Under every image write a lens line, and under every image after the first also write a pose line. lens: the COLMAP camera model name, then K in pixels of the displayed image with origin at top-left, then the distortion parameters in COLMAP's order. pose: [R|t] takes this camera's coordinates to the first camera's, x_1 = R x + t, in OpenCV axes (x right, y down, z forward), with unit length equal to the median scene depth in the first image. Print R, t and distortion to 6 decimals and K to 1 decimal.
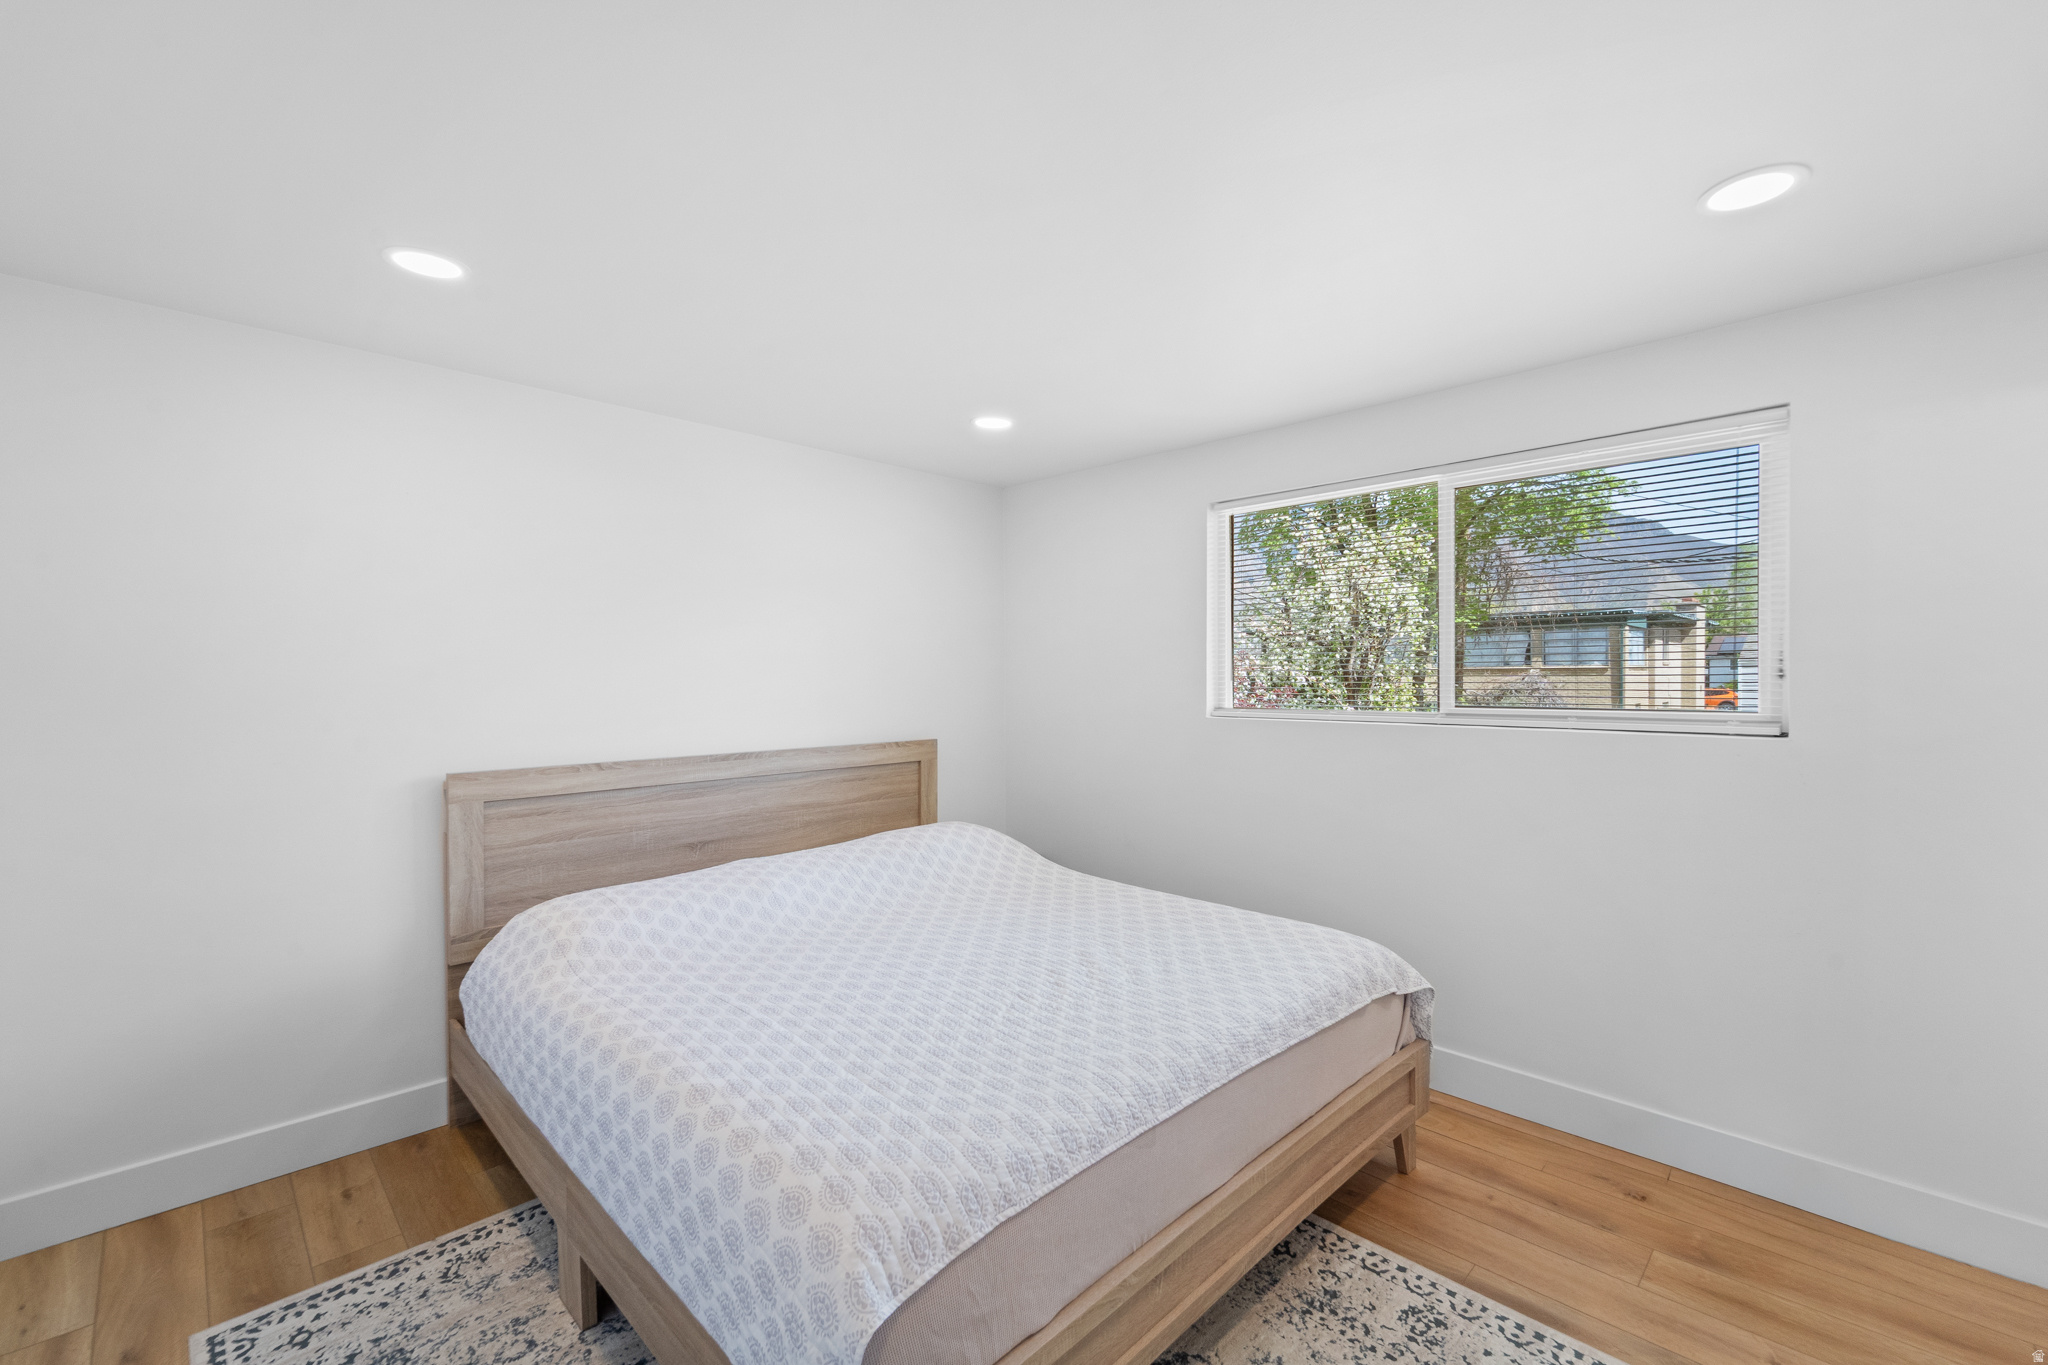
lens RADIAL K [[862.2, 0, 1025.6], [0, 862.2, 683.4], [0, 0, 1]] dist [0.002568, -0.002253]
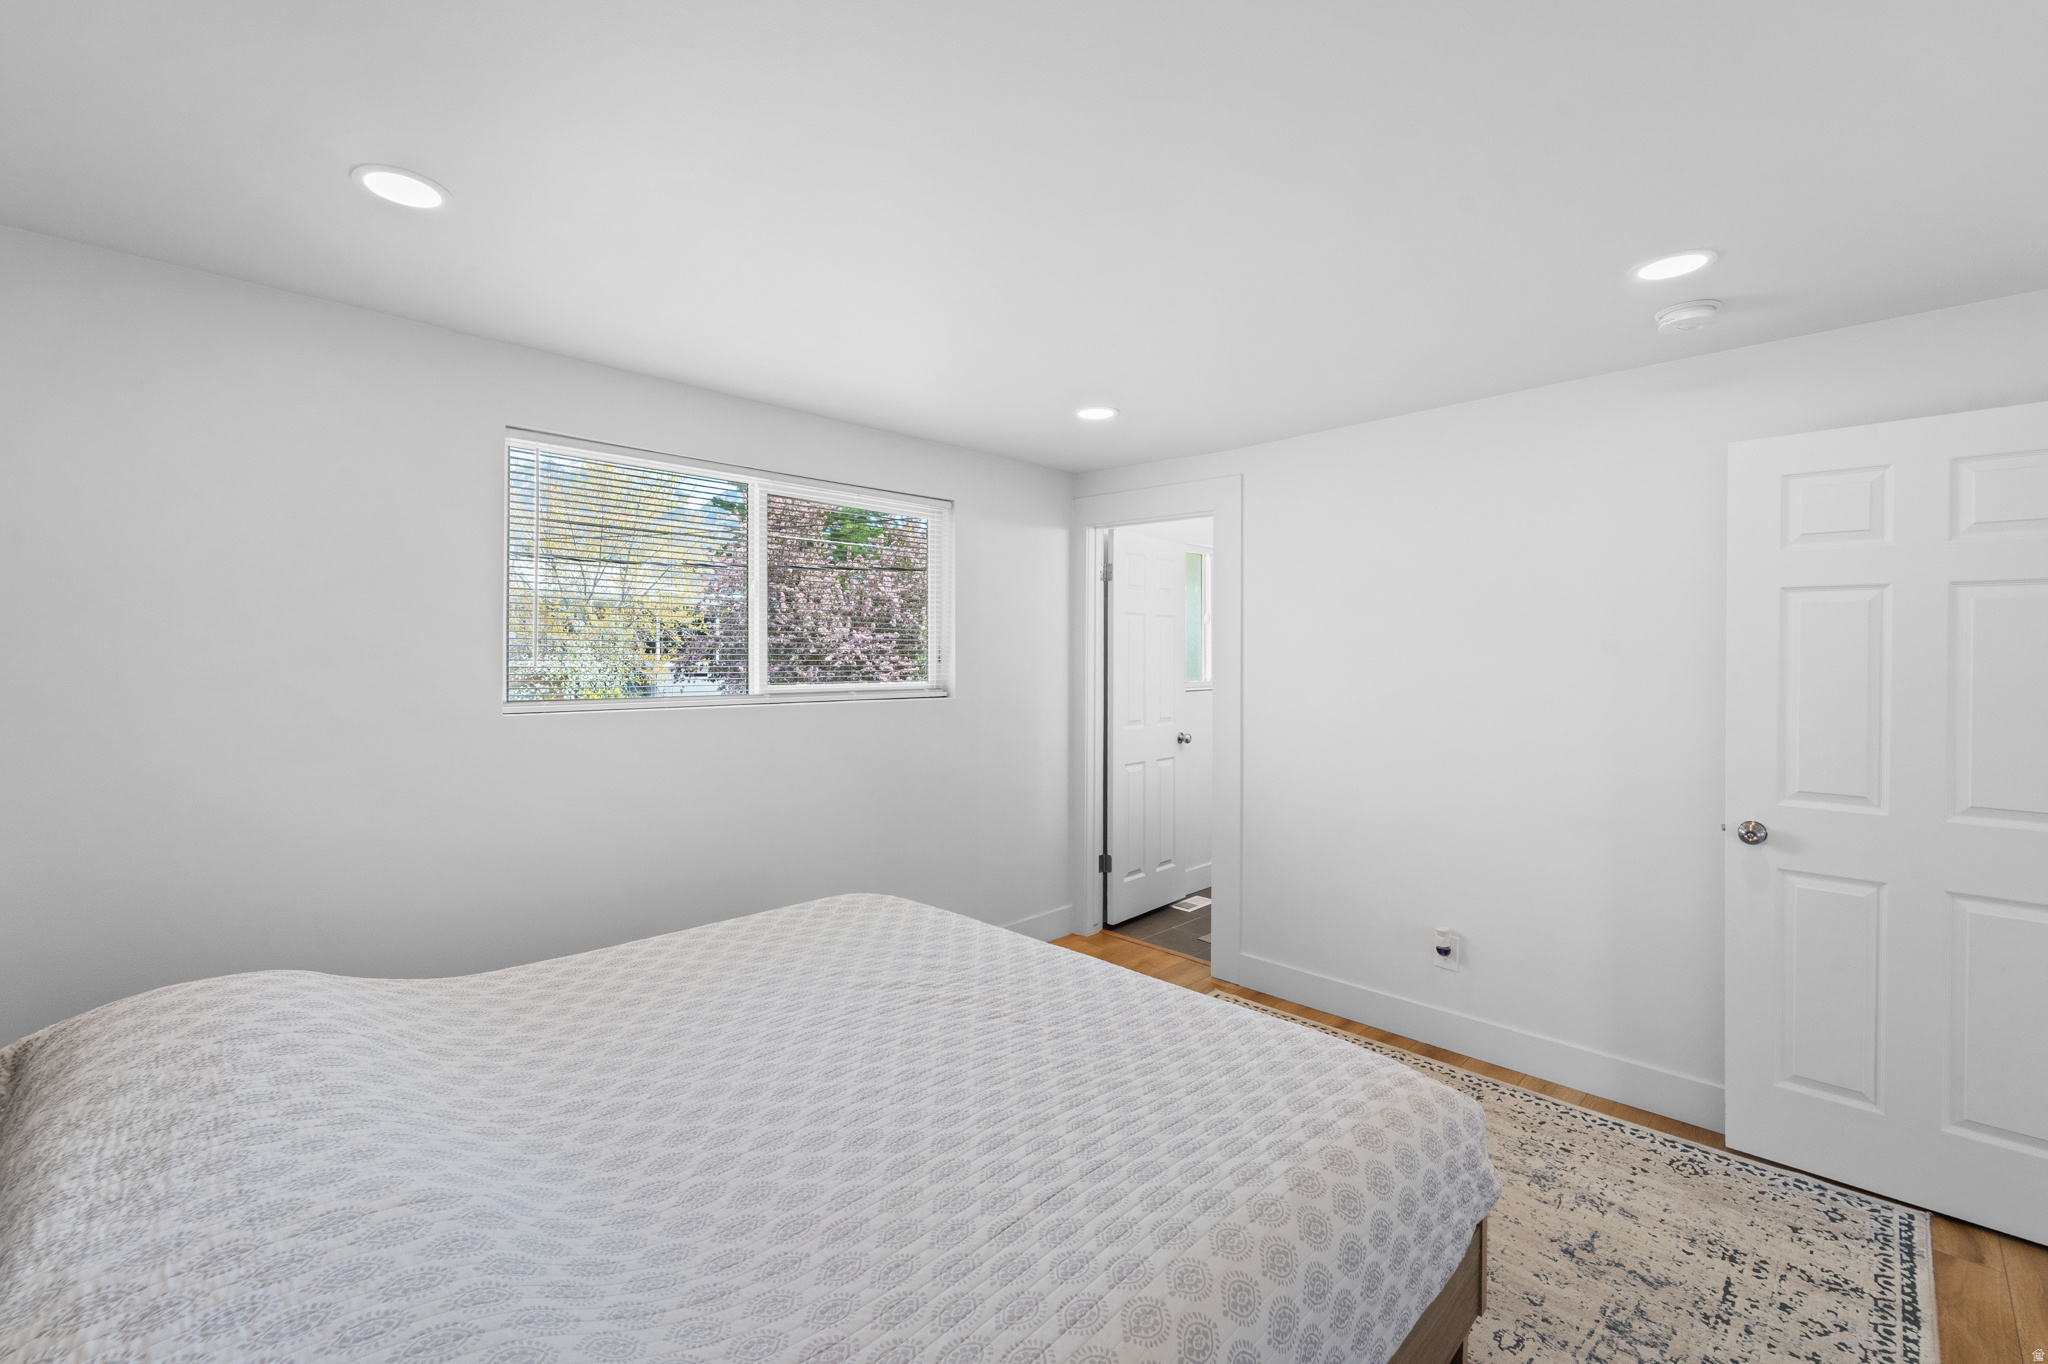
lens RADIAL K [[862.2, 0, 1020.1], [0, 862.2, 669.1], [0, 0, 1]] dist [0.002568, -0.002253]
pose [[-0.005405, -0.009527, 0.999940, -0.636165], [0.003971, 0.999947, 0.009549, -0.007949], [-0.999978, 0.004023, -0.005367, 0.682931]]
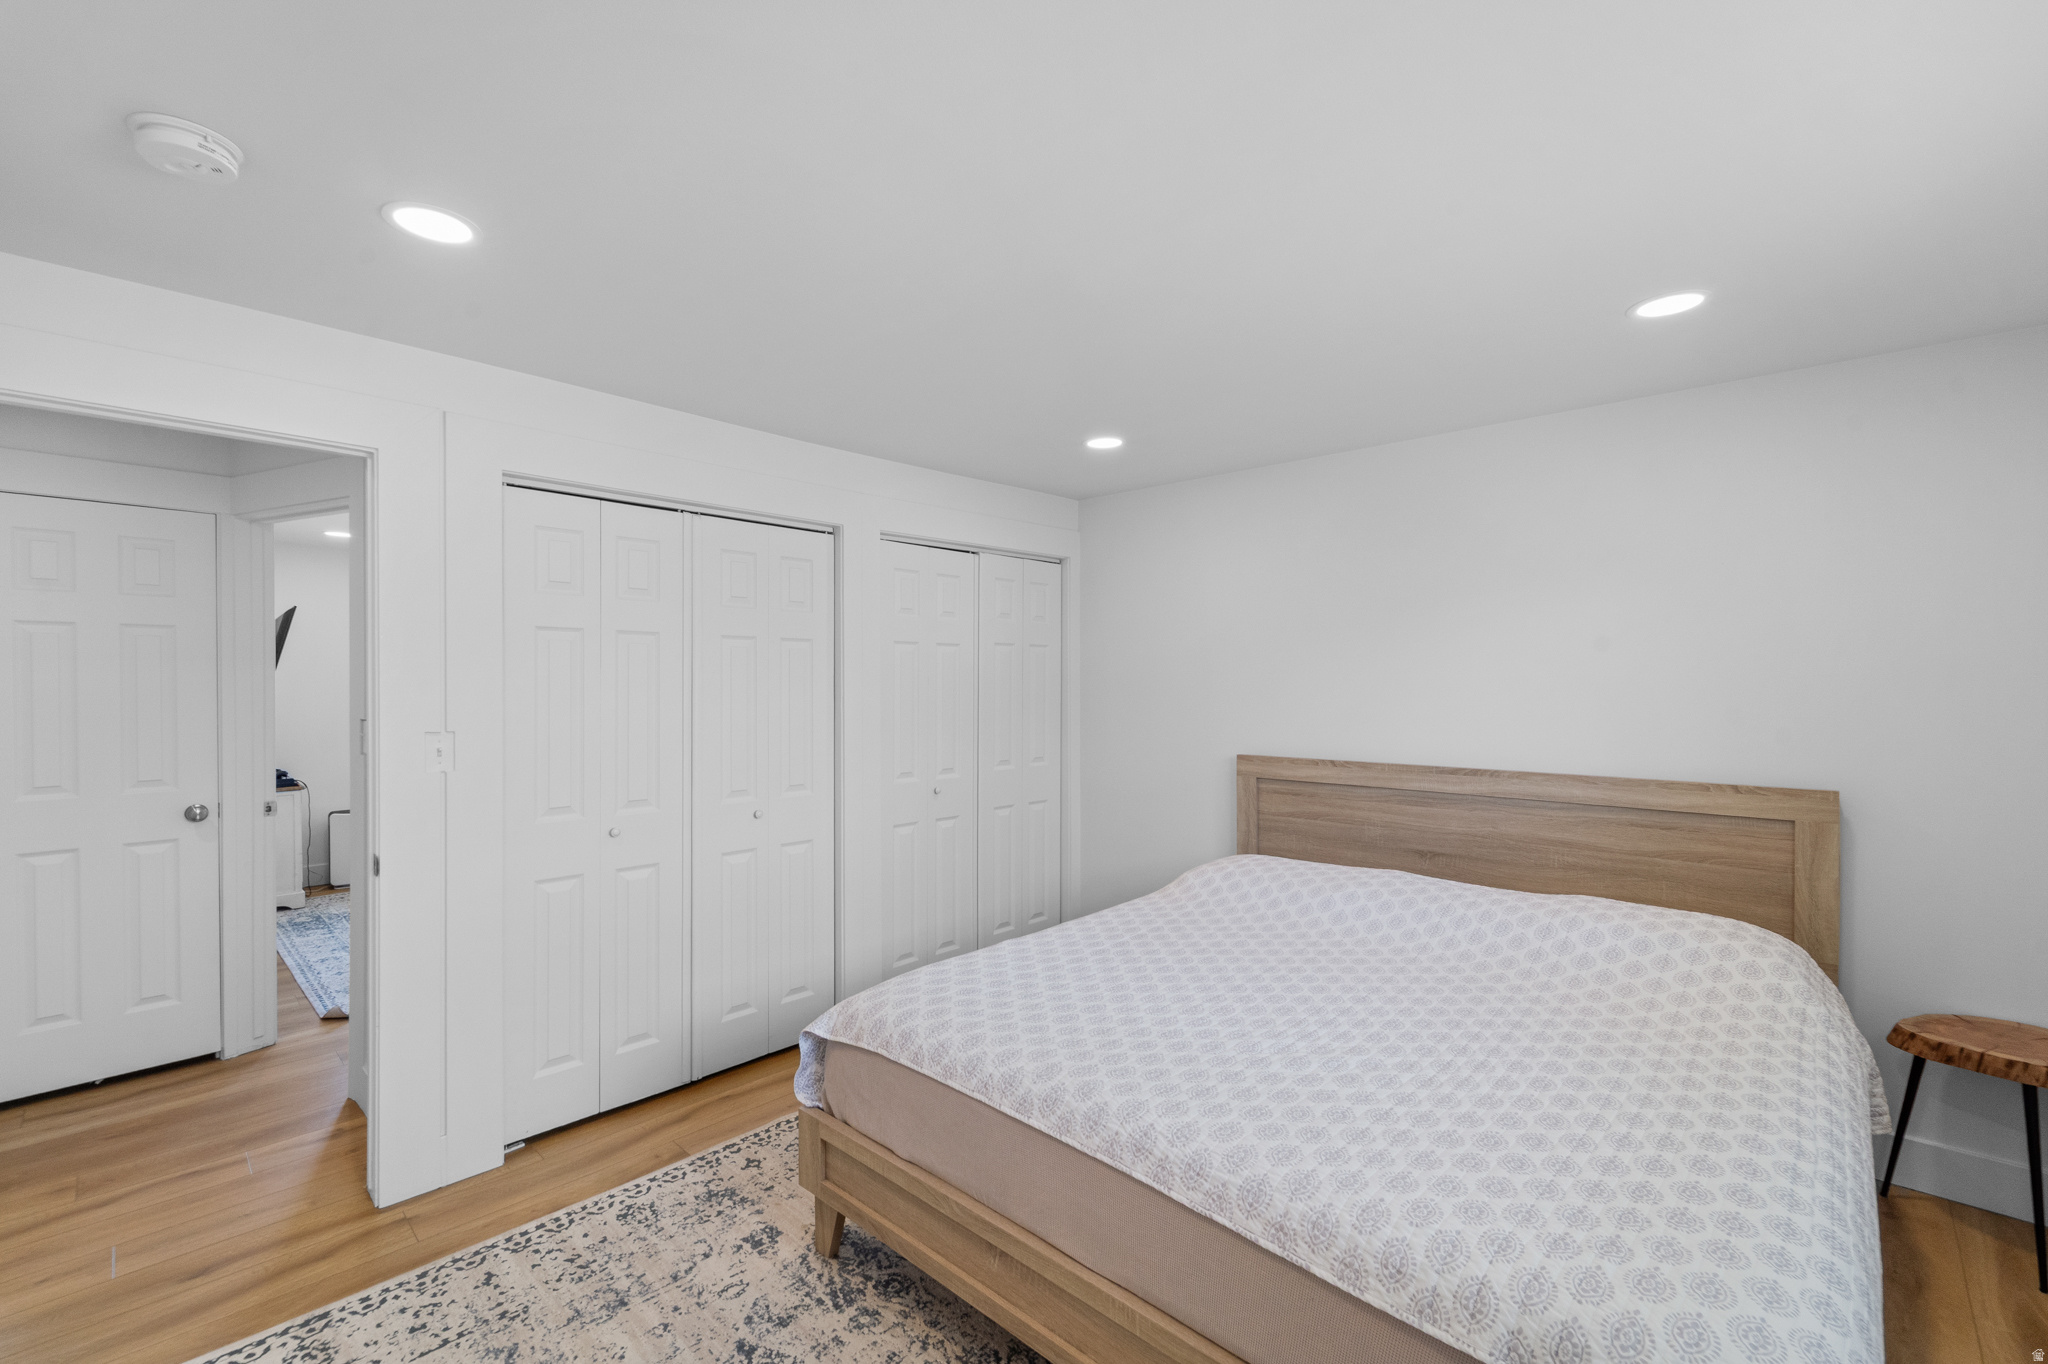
lens RADIAL K [[862.2, 0, 1029.6], [0, 862.2, 682.4], [0, 0, 1]] dist [0.002568, -0.002253]
pose [[0.025603, 0.003301, -0.999667, 0.658462], [-0.007102, 0.999970, 0.003120, -0.014681], [0.999647, 0.007020, 0.025626, 0.538870]]
